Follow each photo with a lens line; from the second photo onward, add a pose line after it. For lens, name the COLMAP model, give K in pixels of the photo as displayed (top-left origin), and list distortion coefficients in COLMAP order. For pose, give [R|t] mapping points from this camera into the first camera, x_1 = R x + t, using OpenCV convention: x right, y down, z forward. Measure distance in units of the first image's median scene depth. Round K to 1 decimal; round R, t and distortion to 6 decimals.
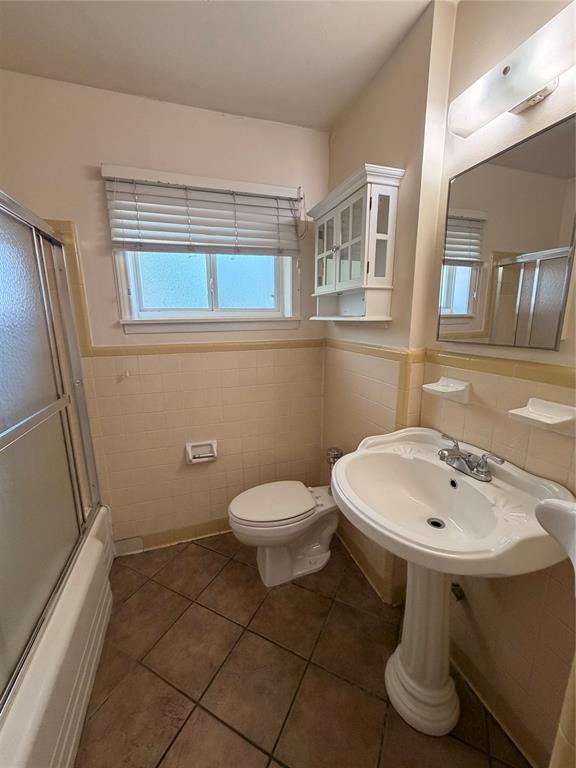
lens RADIAL K [[306.2, 0, 287.7], [0, 306.2, 382.1], [0, 0, 1]] dist [0.000128, -0.000084]
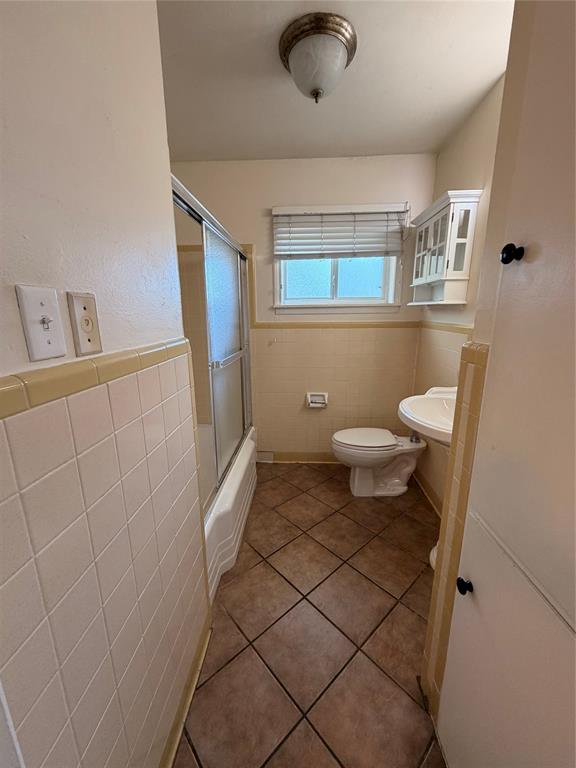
lens RADIAL K [[306.2, 0, 287.7], [0, 306.2, 382.1], [0, 0, 1]] dist [0.000128, -0.000084]
pose [[0.930153, 0.086492, -0.356840, 0.103154], [-0.077909, 0.996221, 0.038388, 0.118374], [0.358812, -0.007905, 0.933376, -0.417772]]
